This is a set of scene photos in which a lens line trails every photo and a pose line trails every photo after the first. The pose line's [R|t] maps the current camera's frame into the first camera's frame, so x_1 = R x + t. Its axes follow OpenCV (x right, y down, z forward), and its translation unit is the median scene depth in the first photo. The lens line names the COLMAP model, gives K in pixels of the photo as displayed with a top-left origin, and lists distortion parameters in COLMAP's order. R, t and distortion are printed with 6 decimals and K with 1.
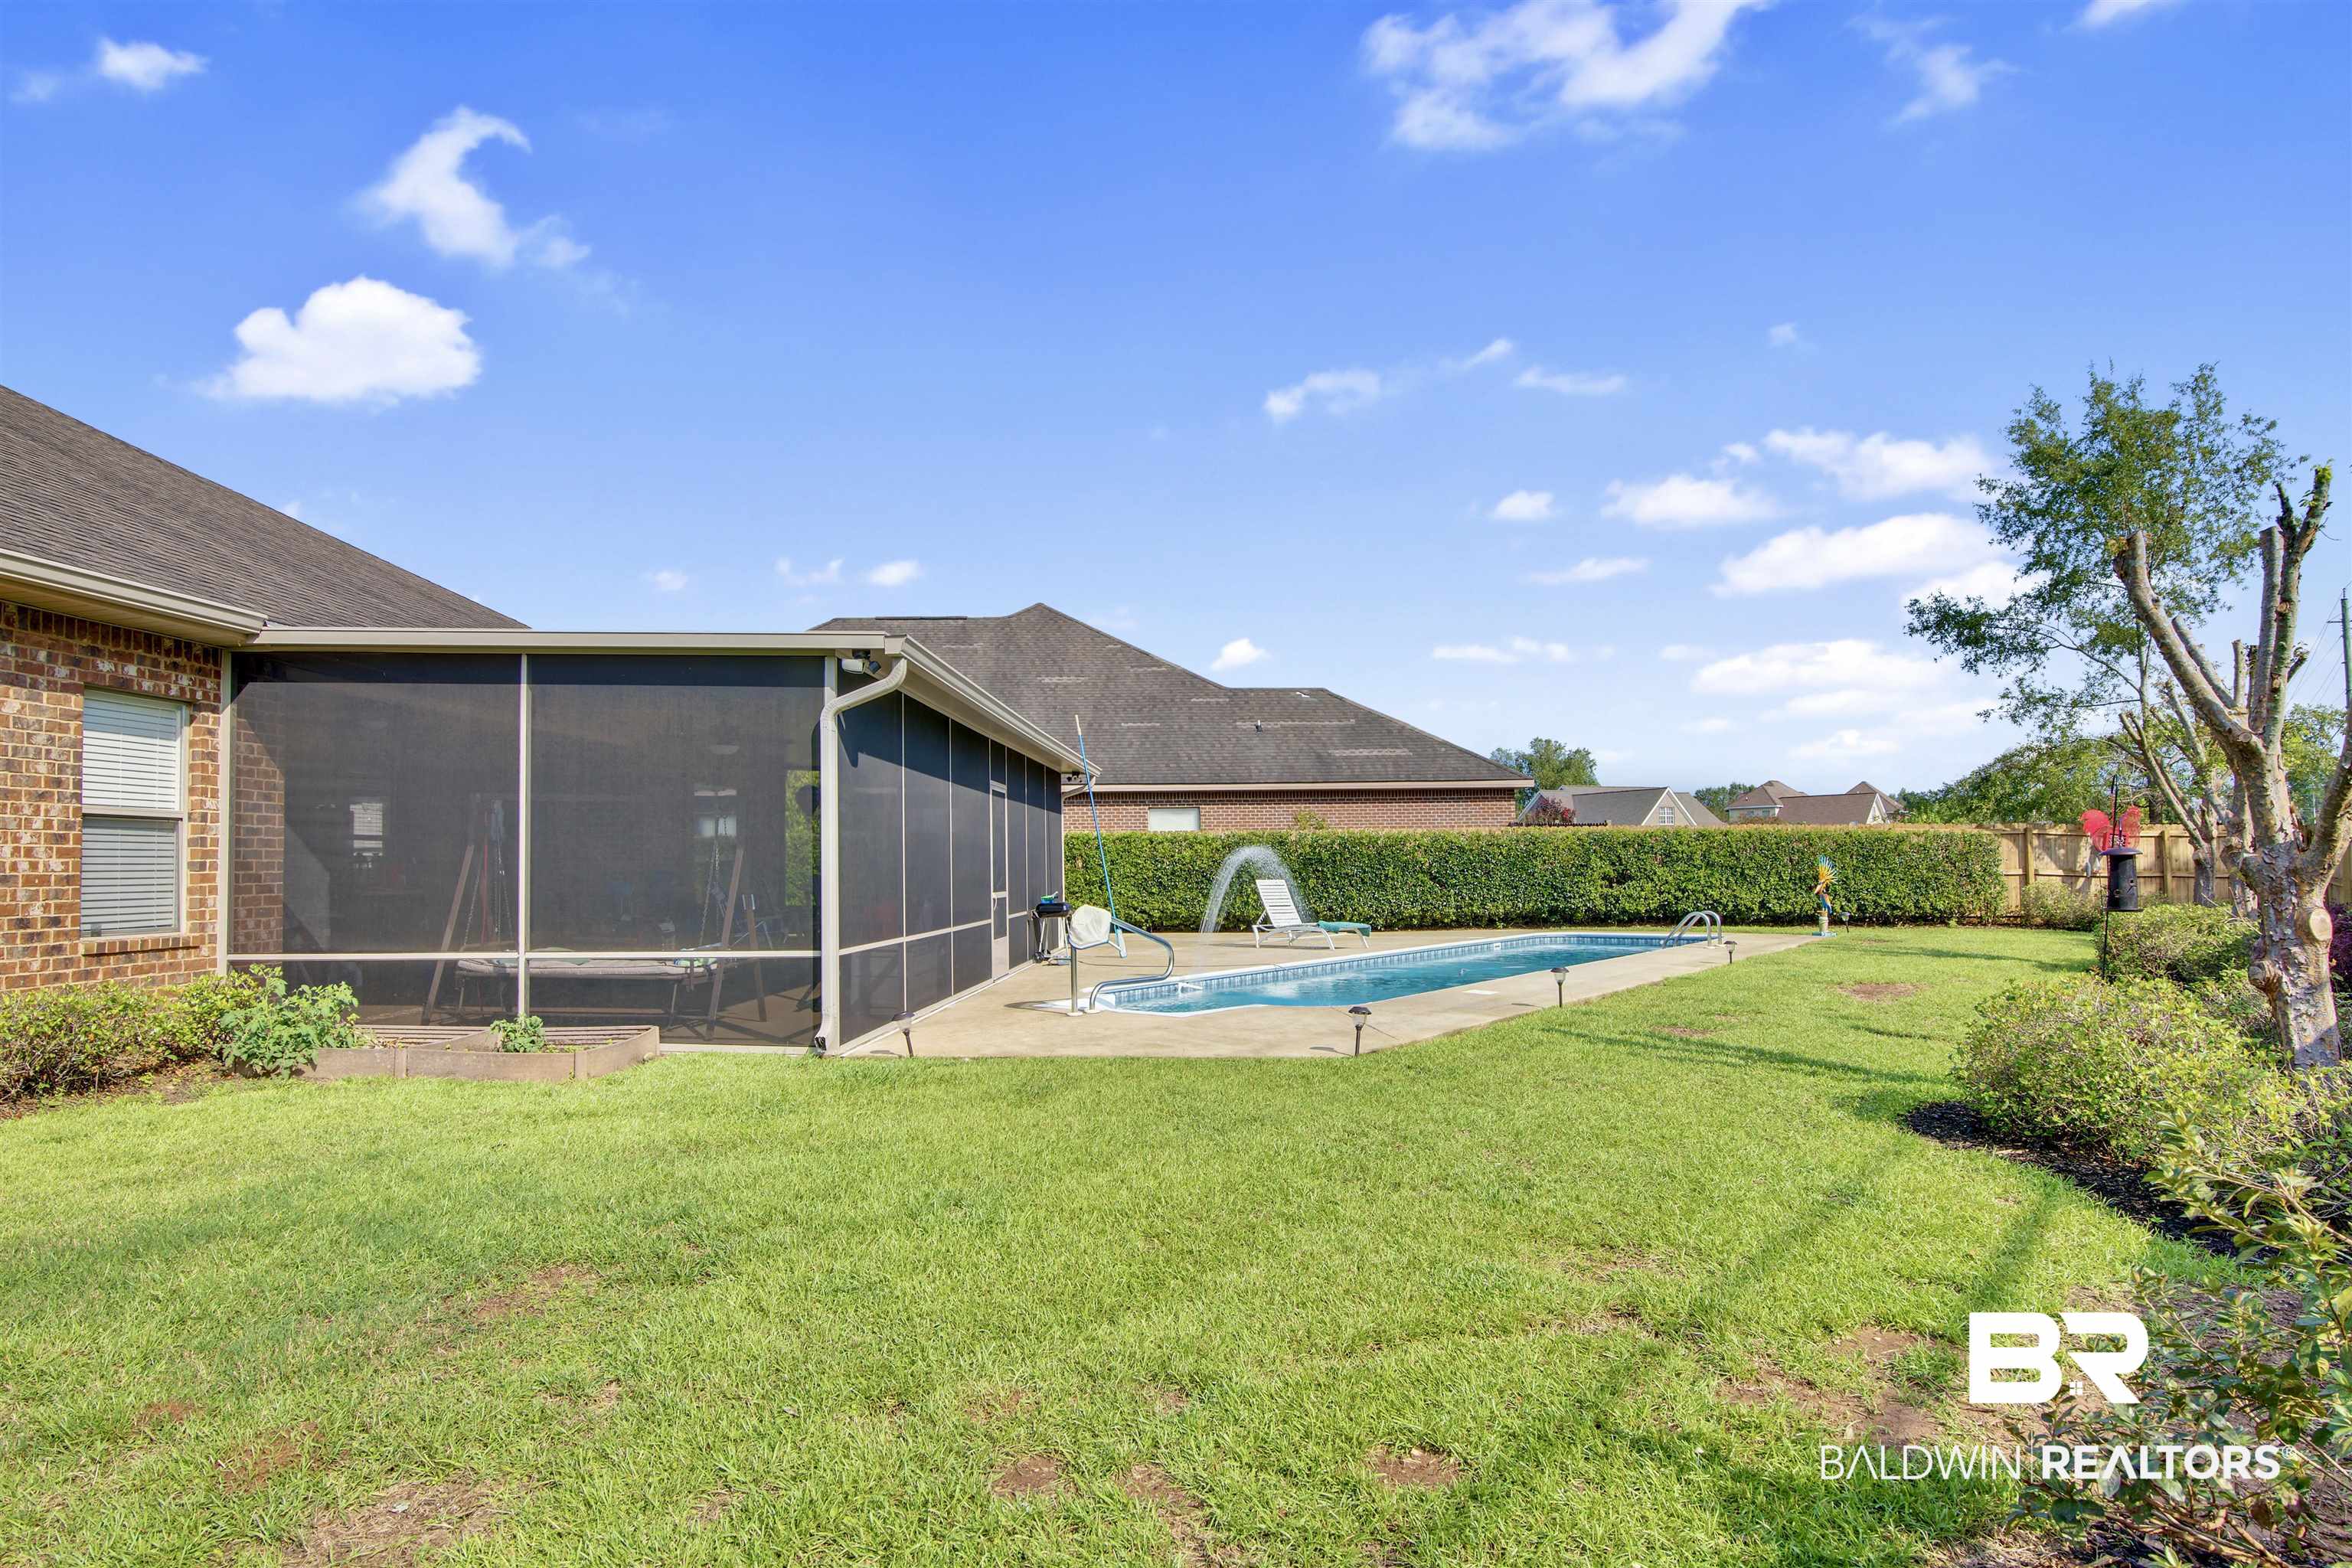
lens RADIAL K [[1755.1, 0, 1176.0], [0, 1755.1, 741.0], [0, 0, 1]] dist [-0.002327, 0.002740]
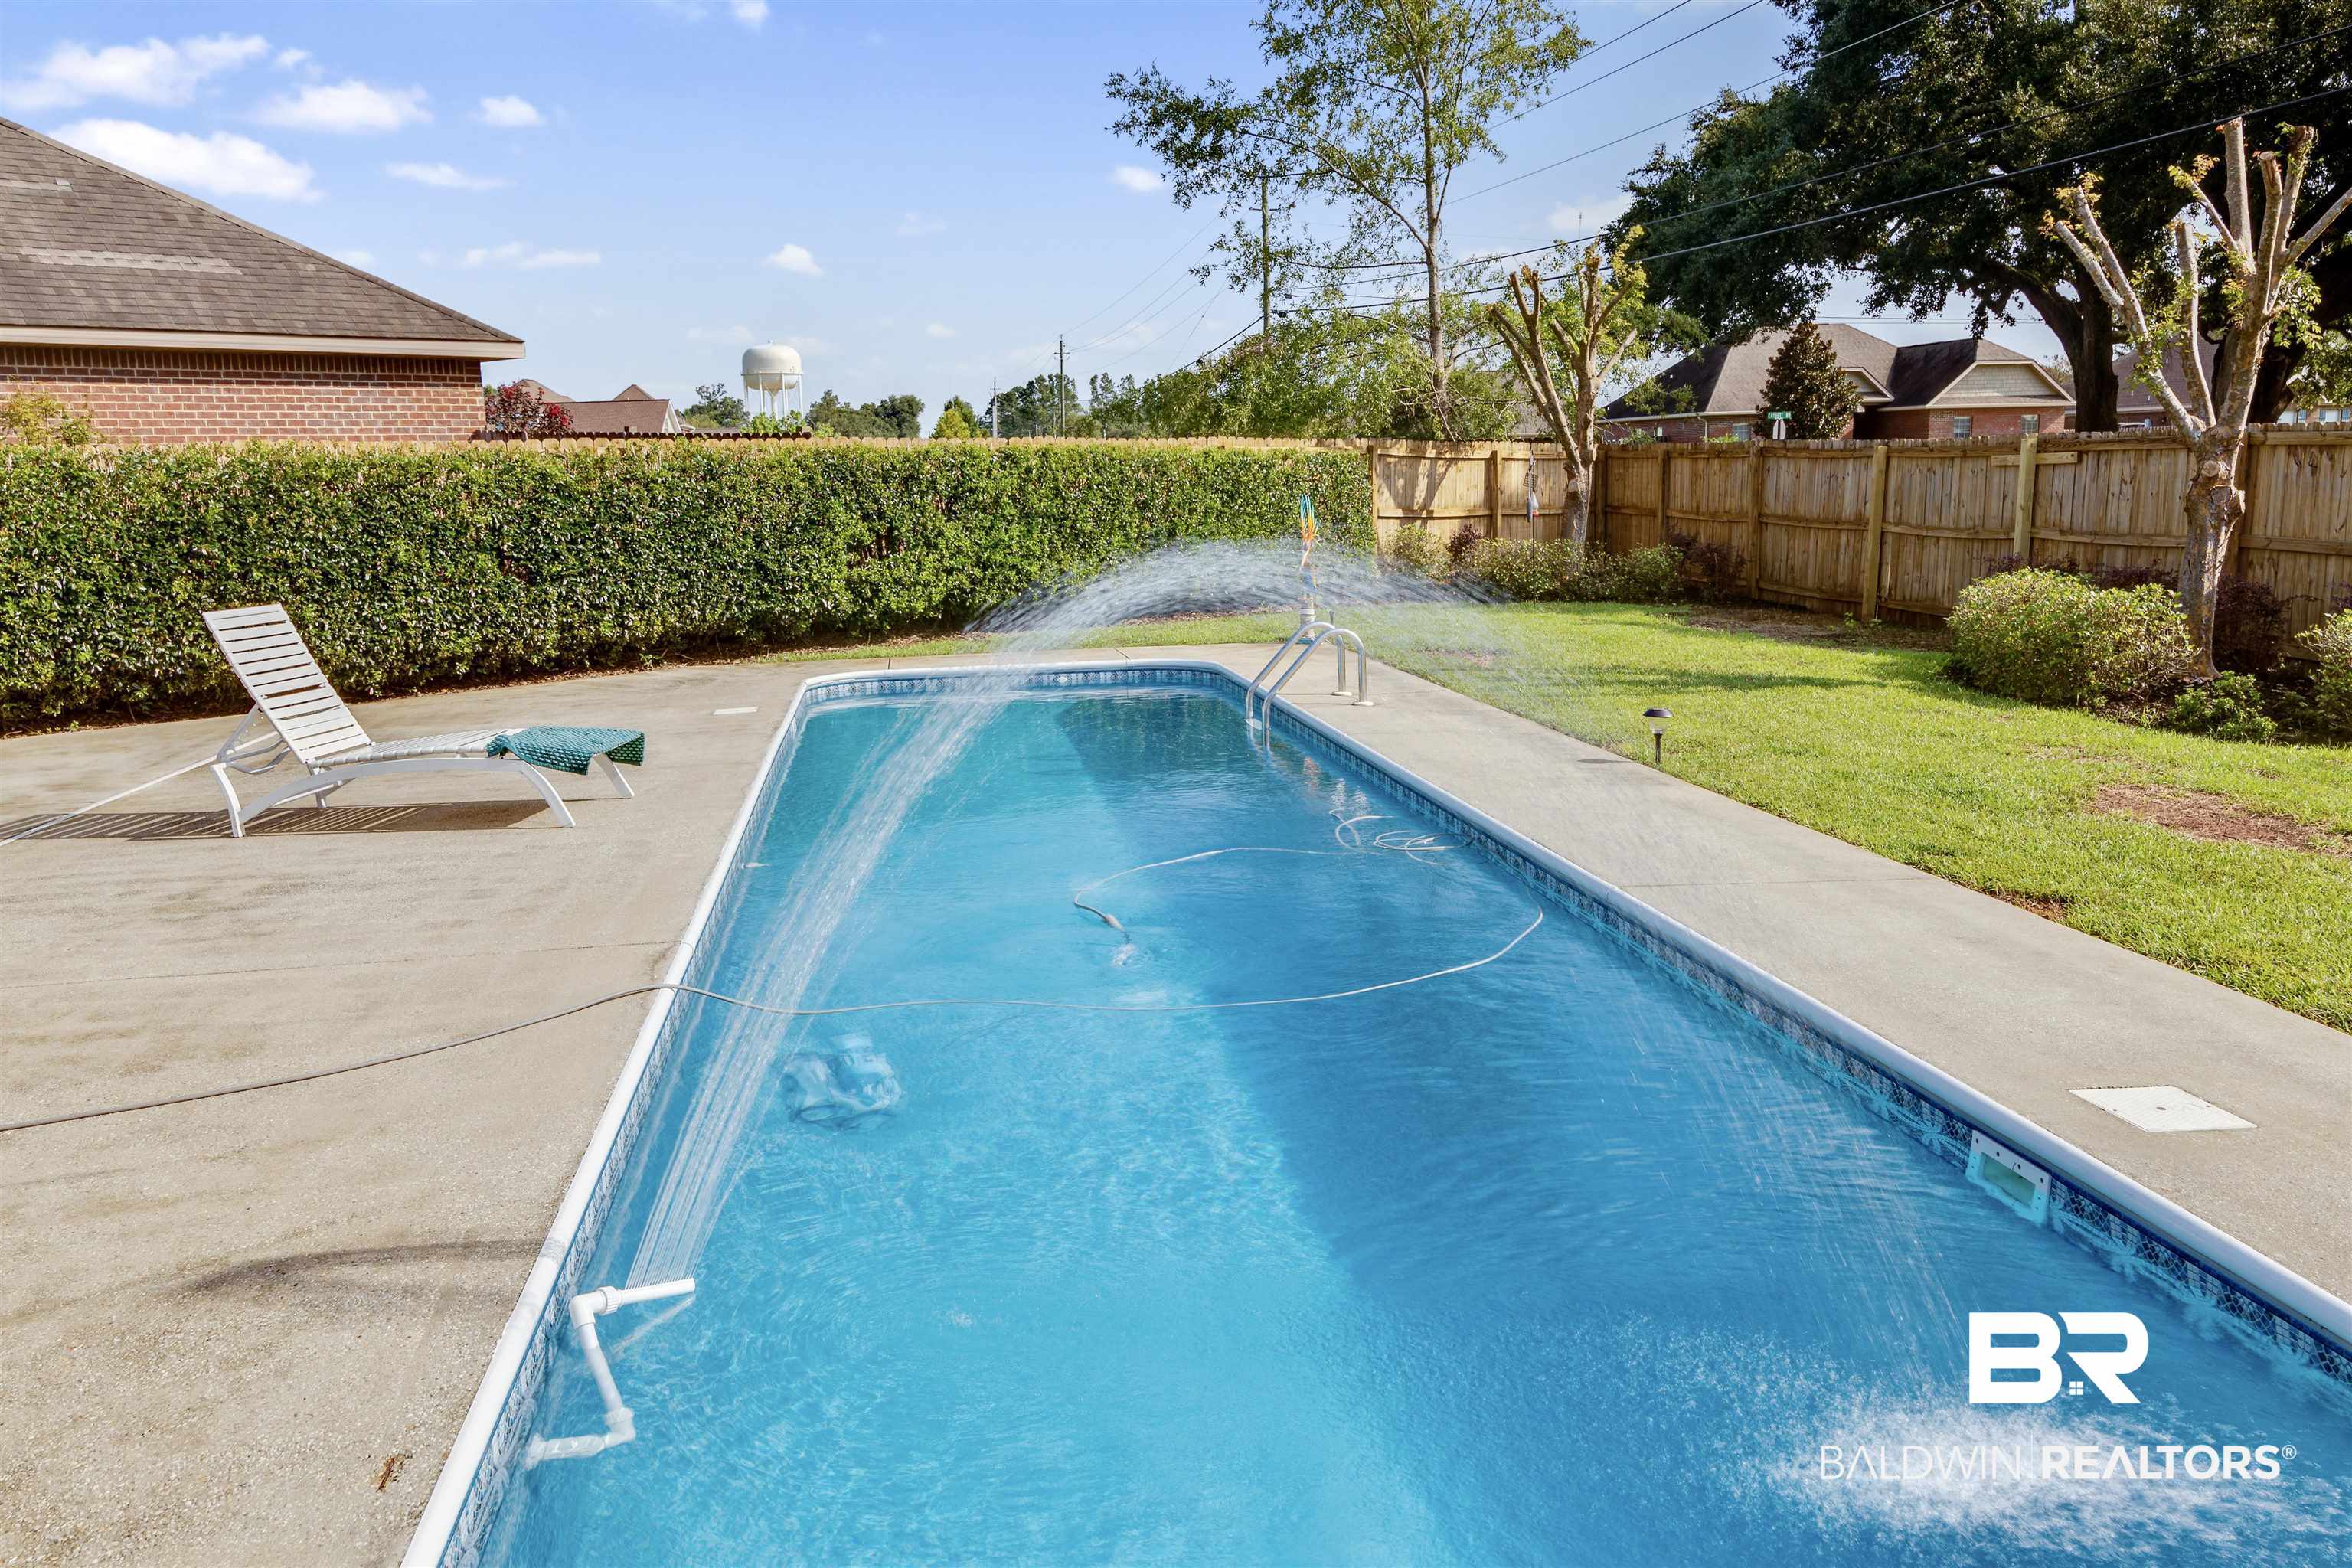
lens RADIAL K [[1755.1, 0, 1176.0], [0, 1755.1, 741.0], [0, 0, 1]] dist [-0.002327, 0.002740]
pose [[0.660929, -0.120620, 0.740691, -0.059603], [-0.040083, 0.979915, 0.195344, 0.031075], [-0.749377, -0.158797, 0.642820, 0.588167]]
